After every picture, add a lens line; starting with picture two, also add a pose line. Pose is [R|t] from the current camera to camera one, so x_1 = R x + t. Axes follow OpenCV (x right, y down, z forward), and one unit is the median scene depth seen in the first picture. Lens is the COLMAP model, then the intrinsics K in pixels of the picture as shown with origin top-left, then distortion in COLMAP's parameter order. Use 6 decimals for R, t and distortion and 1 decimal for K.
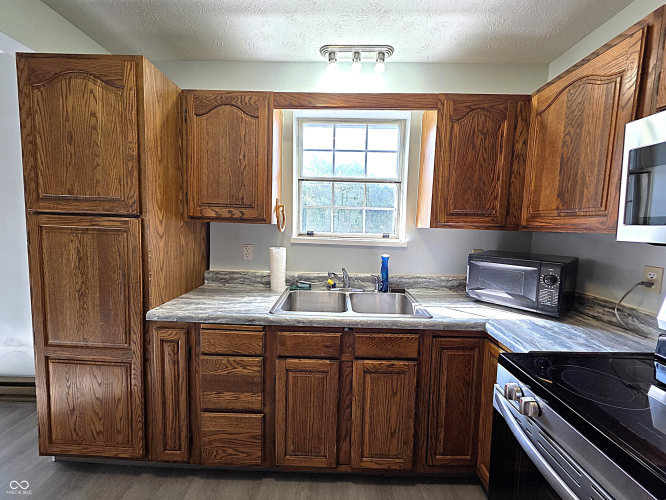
lens RADIAL K [[267.4, 0, 328.0], [0, 267.4, 249.1], [0, 0, 1]] dist [0.000878, 0.000002]
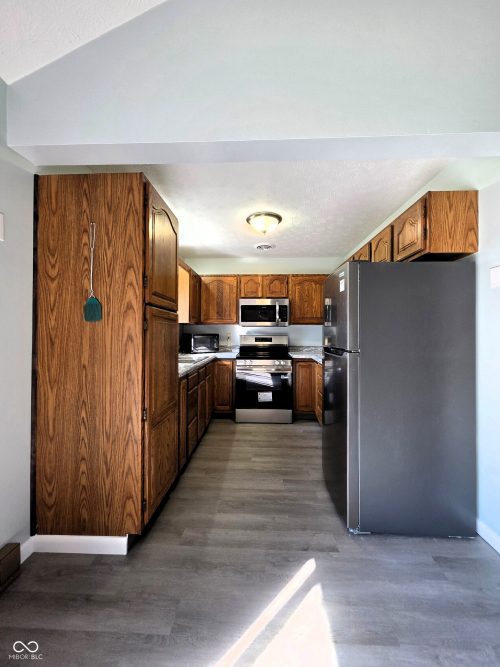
lens RADIAL K [[267.8, 0, 250.0], [0, 267.8, 333.5], [0, 0, 1]] dist [0.000878, 0.000002]
pose [[0.023681, -0.024263, 0.999425, -2.258780], [0.089845, 0.995712, 0.022044, 0.009674], [-0.995674, 0.089271, 0.025760, 0.522770]]
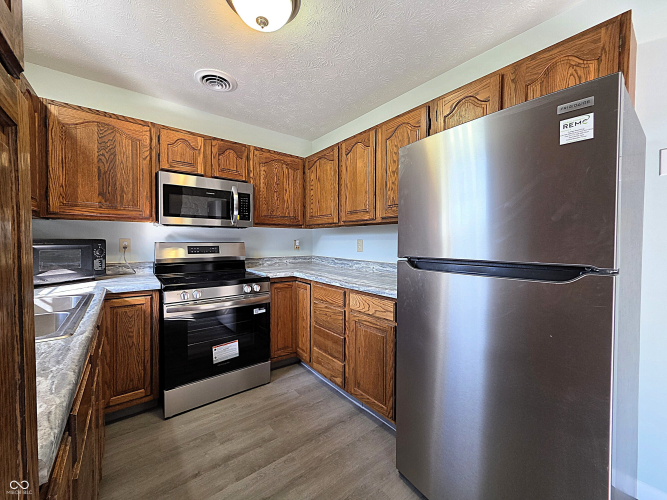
lens RADIAL K [[267.8, 0, 328.5], [0, 267.8, 249.1], [0, 0, 1]] dist [0.000878, 0.000002]
pose [[-0.627991, -0.046395, 0.776837, -1.064226], [0.054038, 0.993212, 0.103002, 0.017819], [-0.776342, 0.106663, -0.621221, 0.932392]]
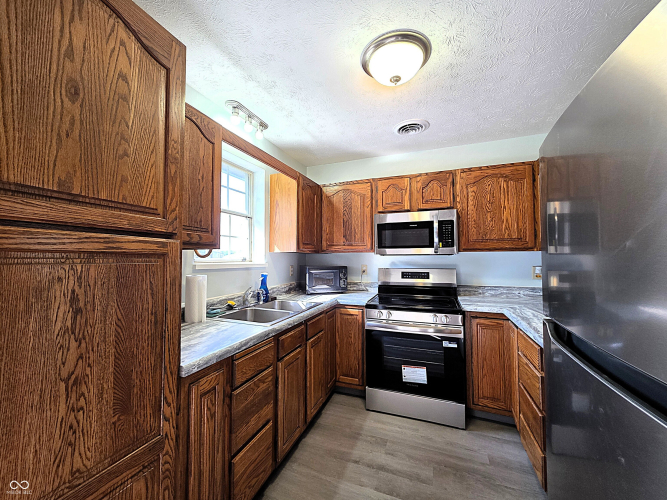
lens RADIAL K [[267.8, 0, 328.5], [0, 267.8, 249.1], [0, 0, 1]] dist [0.000878, 0.000002]
pose [[0.347055, 0.002814, 0.937841, -1.241410], [0.098373, 0.994370, -0.039387, -0.017164], [-0.932671, 0.105927, 0.344824, 0.340909]]
